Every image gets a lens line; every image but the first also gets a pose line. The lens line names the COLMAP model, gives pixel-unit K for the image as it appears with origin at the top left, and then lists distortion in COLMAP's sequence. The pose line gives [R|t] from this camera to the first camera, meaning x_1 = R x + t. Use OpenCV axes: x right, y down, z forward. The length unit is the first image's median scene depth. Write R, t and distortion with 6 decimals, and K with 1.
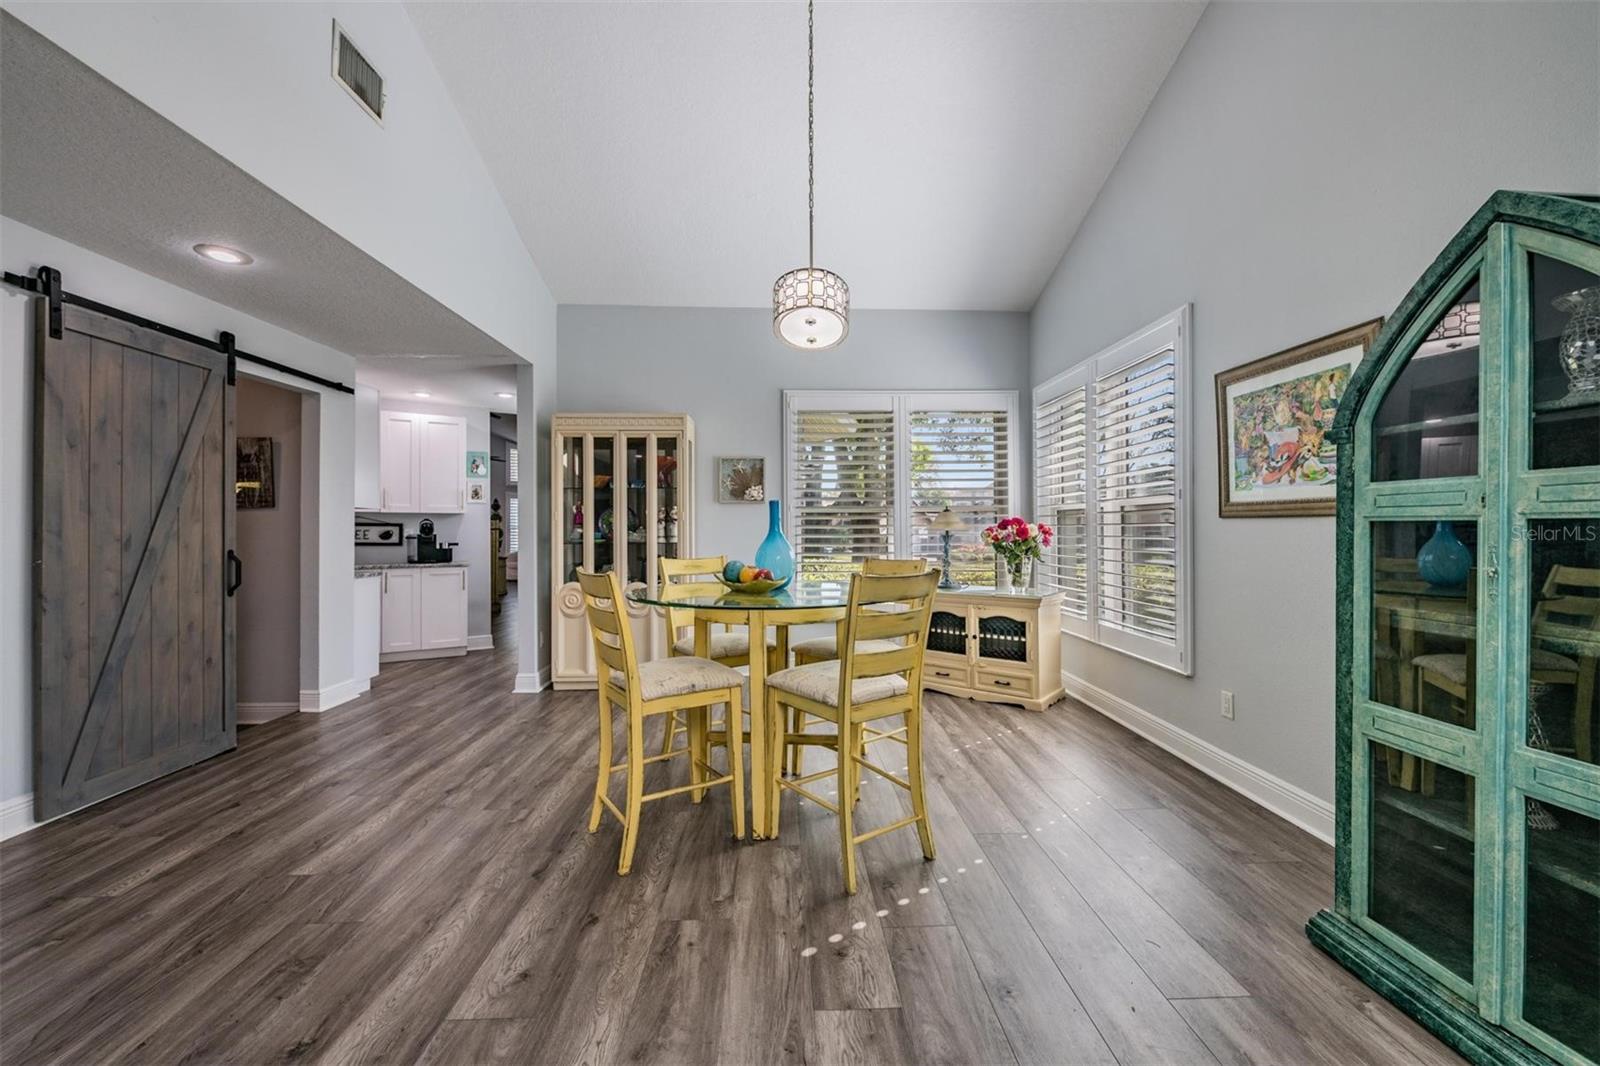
lens RADIAL K [[628.9, 0, 801.7], [0, 628.9, 525.3], [0, 0, 1]] dist [0.000439, -0.002940]
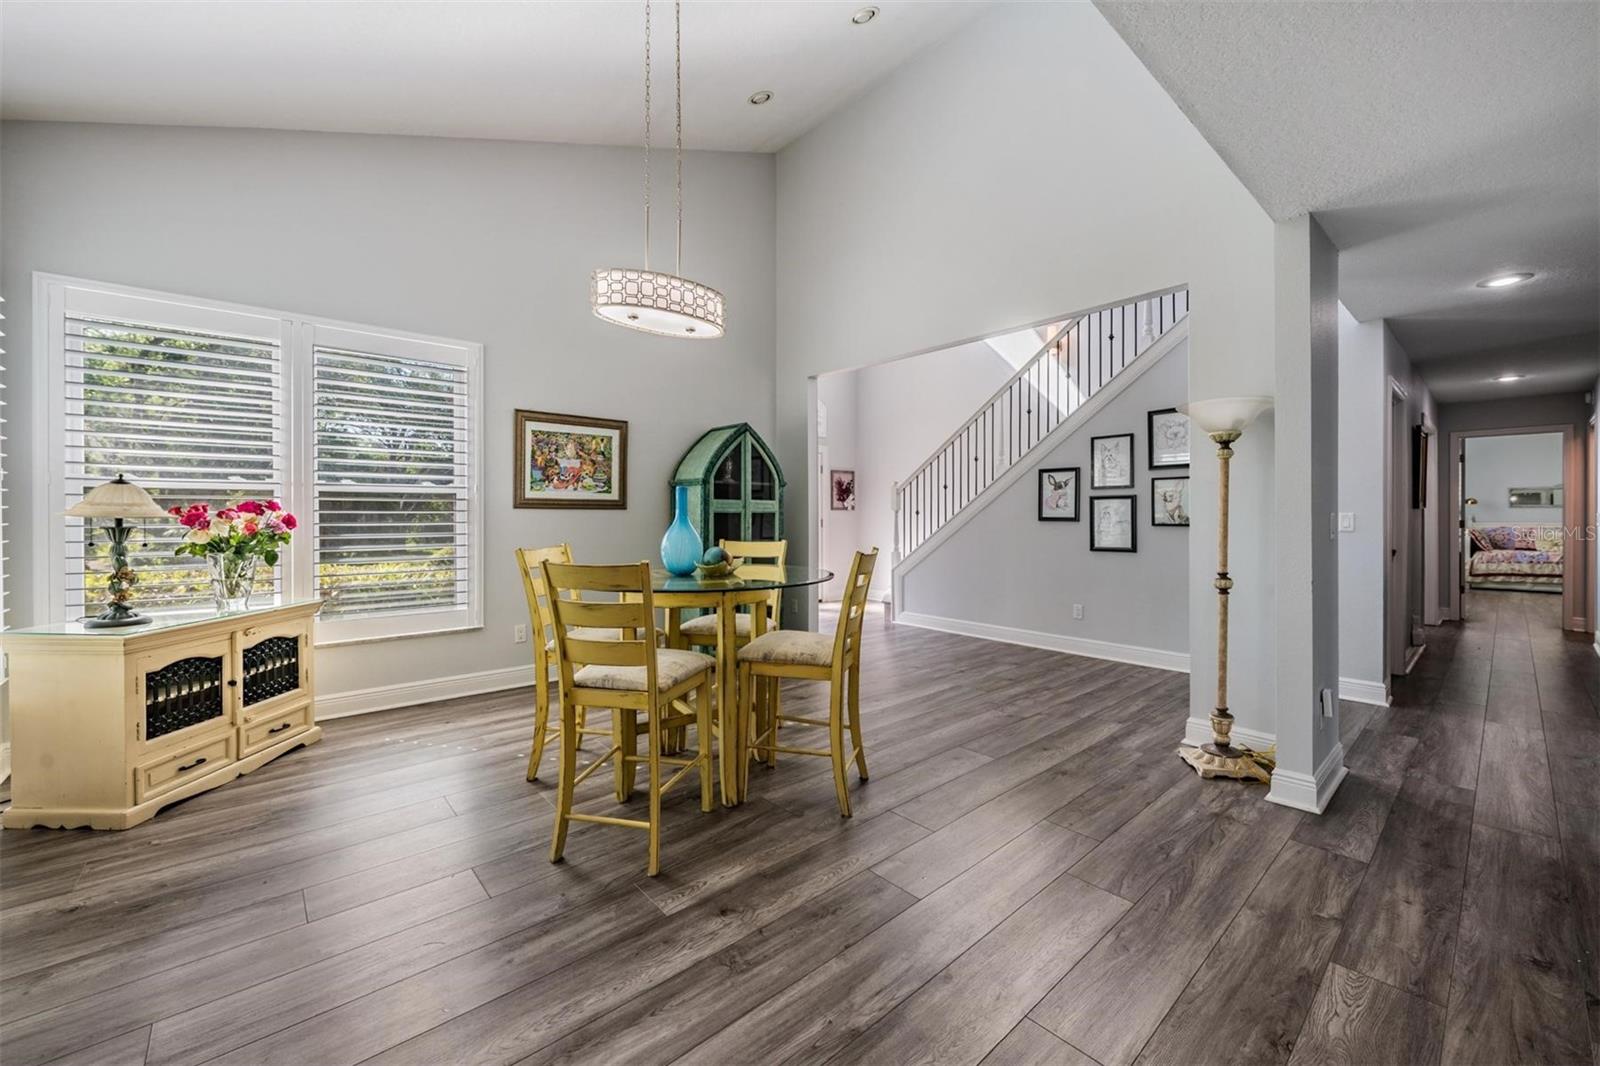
lens RADIAL K [[628.8, 0, 797.9], [0, 628.8, 521.8], [0, 0, 1]] dist [-0.003554, -0.000378]
pose [[-0.629673, -0.006477, 0.776833, -0.703604], [-0.002654, 0.999977, 0.006186, 0.007492], [-0.776856, 0.001833, -0.629676, 1.124396]]
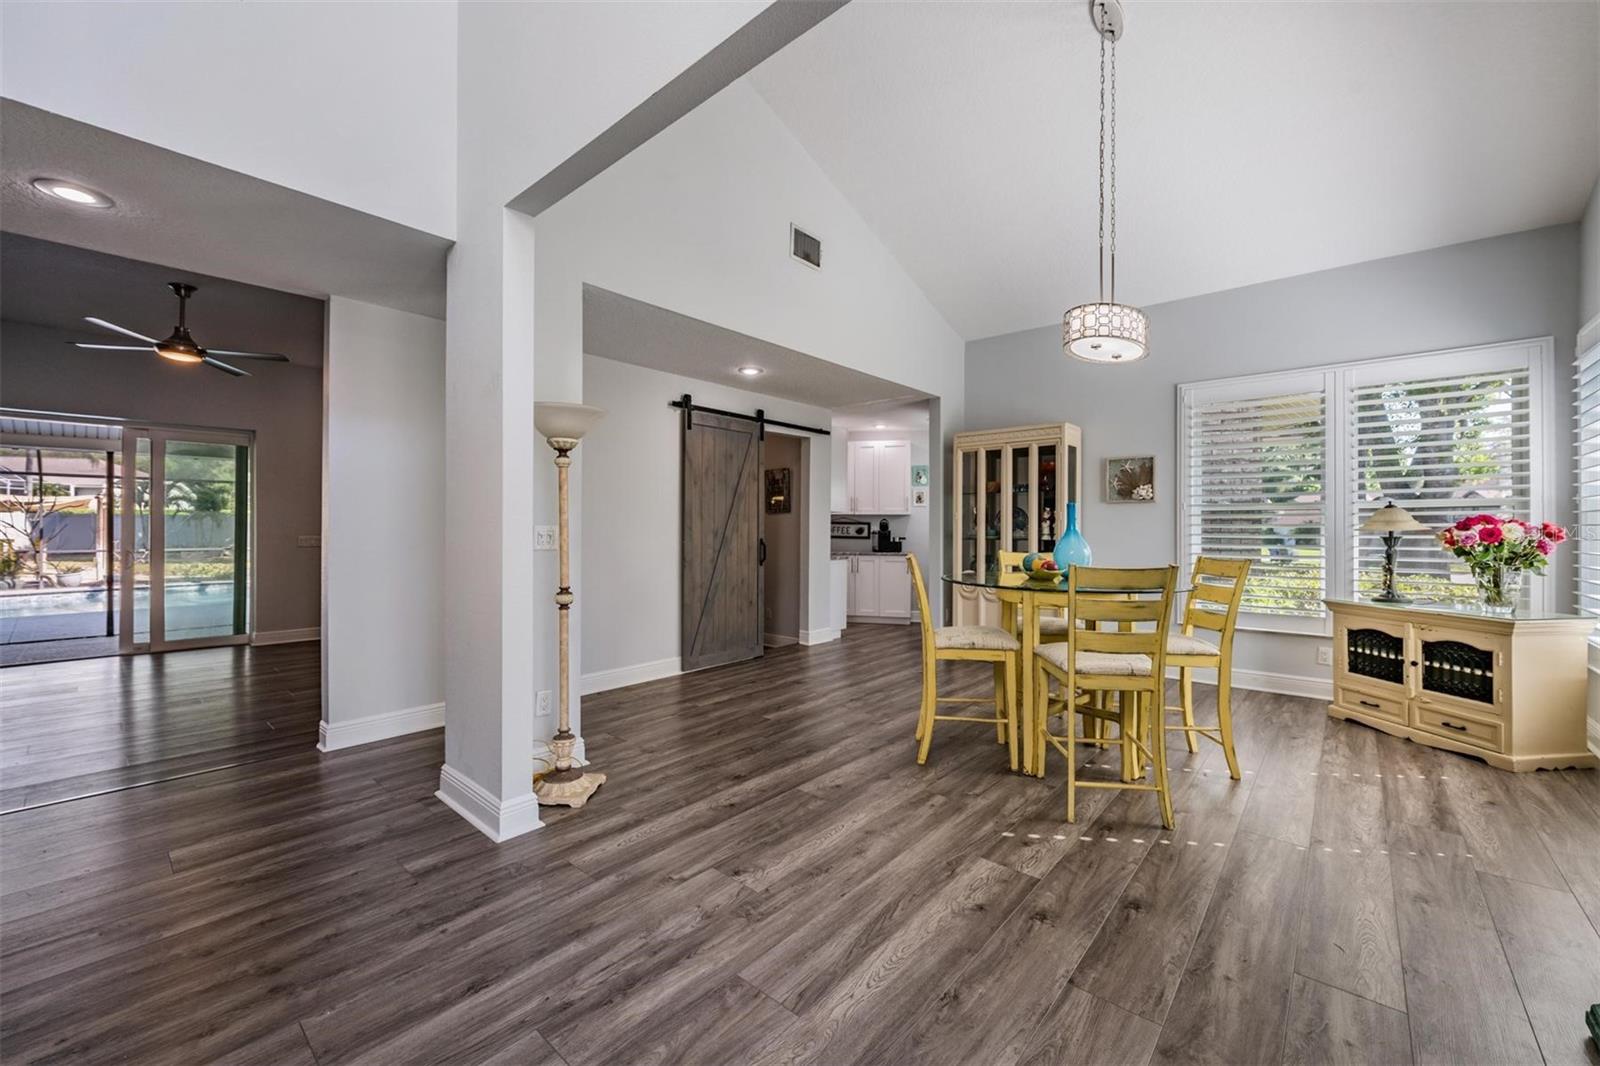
lens RADIAL K [[628.8, 0, 797.9], [0, 628.8, 521.8], [0, 0, 1]] dist [-0.003554, -0.000378]
pose [[0.726123, -0.000857, -0.687564, 0.297005], [-0.000820, 0.999997, -0.002112, -0.001737], [0.687564, 0.002097, 0.726120, -0.146662]]
